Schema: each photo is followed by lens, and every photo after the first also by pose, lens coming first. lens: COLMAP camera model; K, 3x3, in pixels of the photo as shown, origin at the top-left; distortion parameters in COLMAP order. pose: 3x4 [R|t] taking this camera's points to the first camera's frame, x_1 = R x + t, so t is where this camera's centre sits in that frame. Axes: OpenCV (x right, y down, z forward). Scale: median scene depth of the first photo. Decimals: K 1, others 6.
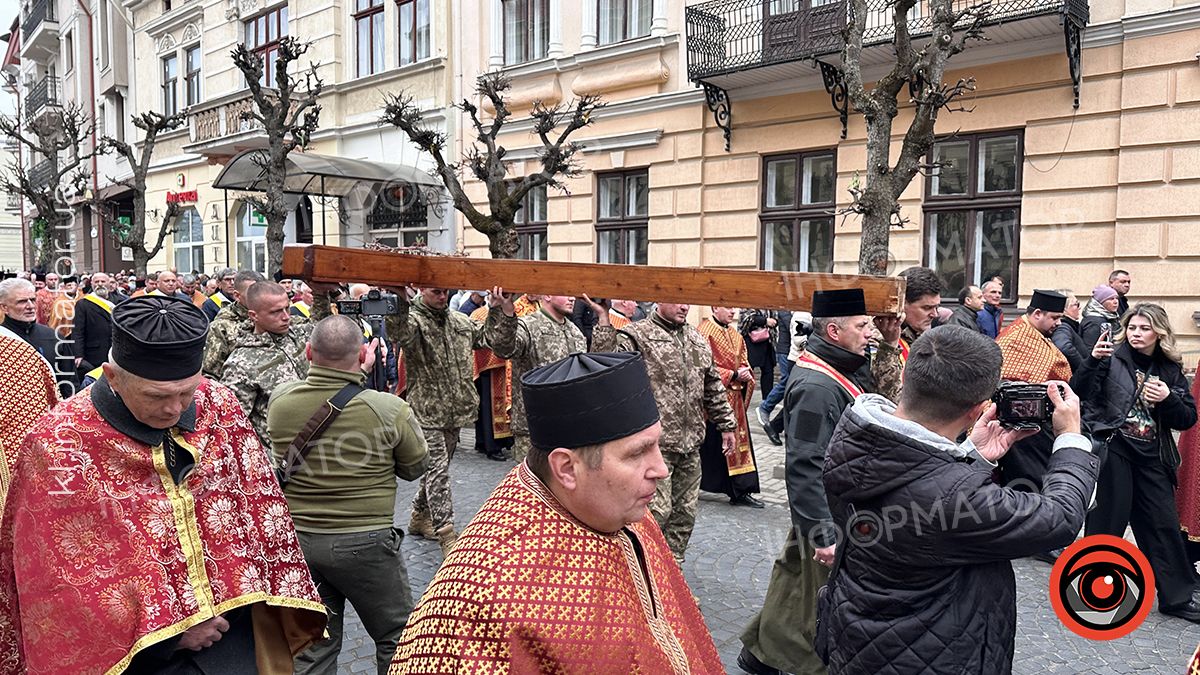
lens RADIAL K [[935.4, 0, 575.3], [0, 935.4, 342.1], [0, 0, 1]] dist [0.159931, -0.363723]
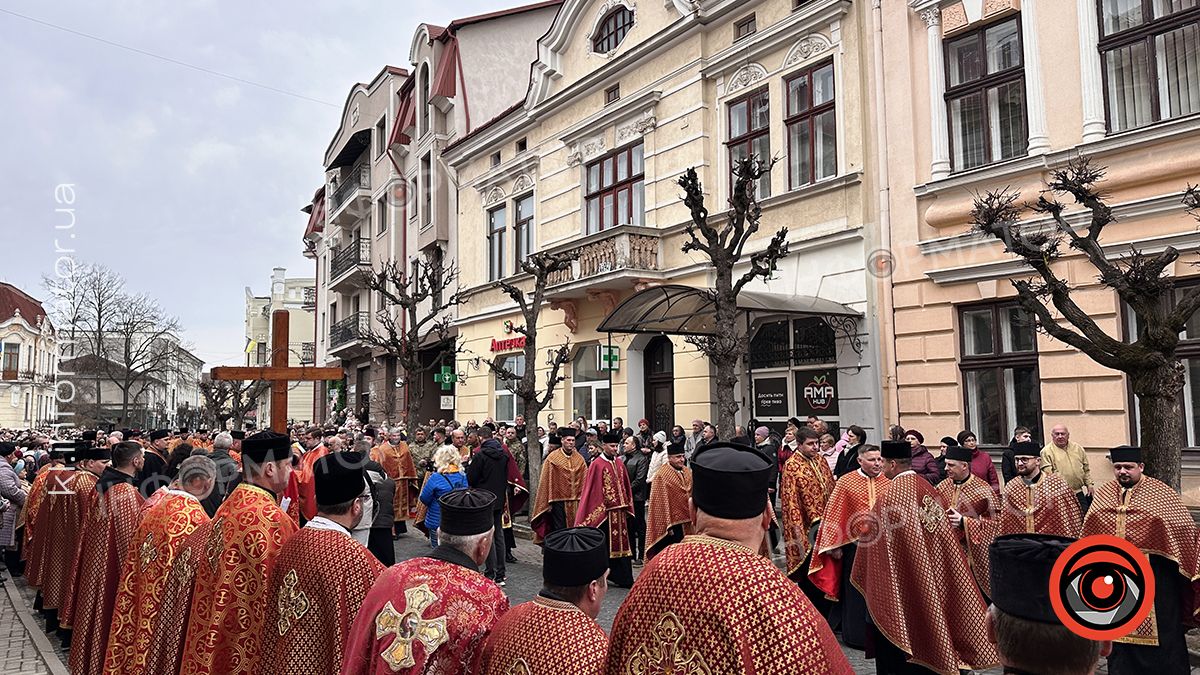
lens RADIAL K [[879.4, 0, 577.8], [0, 879.4, 316.0], [0, 0, 1]] dist [-0.013423, -0.003544]
pose [[0.981574, -0.025682, -0.189349, -0.171780], [-0.011290, 0.981401, -0.191636, -0.007964], [0.190749, 0.190243, 0.963028, 0.136497]]
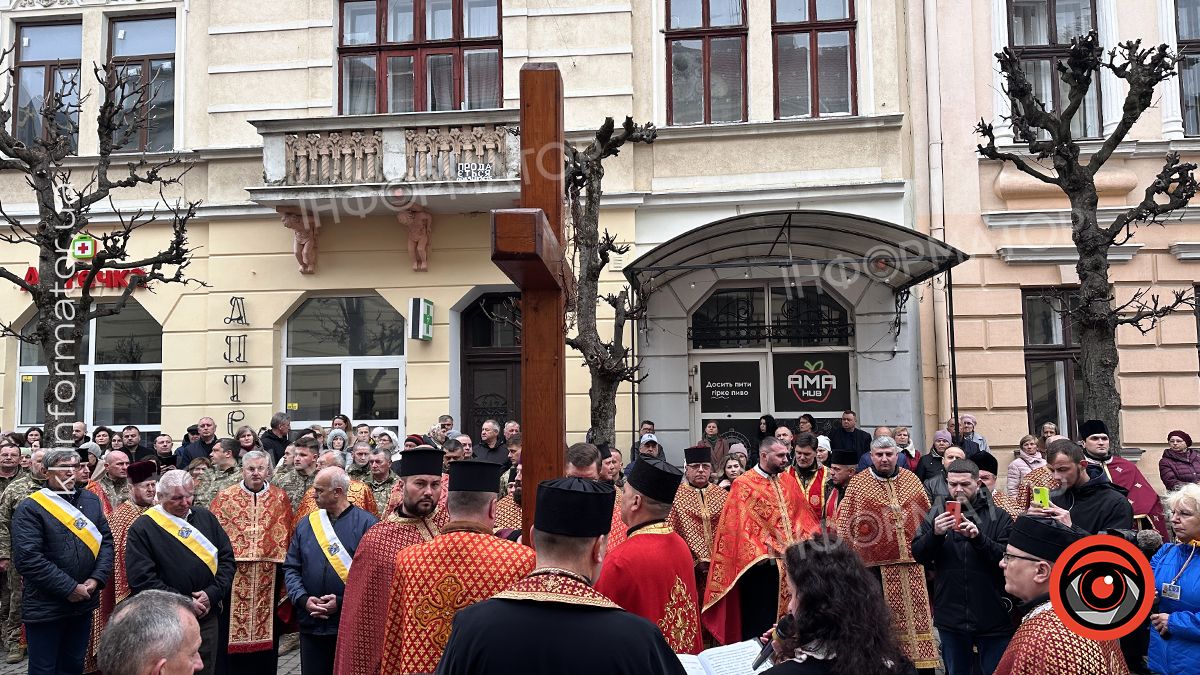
lens RADIAL K [[935.4, 0, 575.3], [0, 935.4, 342.1], [0, 0, 1]] dist [0.159931, -0.363723]
pose [[0.766360, 0.055820, 0.639982, -0.548121], [0.056886, 0.986408, -0.154155, -0.023577], [-0.639888, 0.154544, 0.752768, 0.450109]]
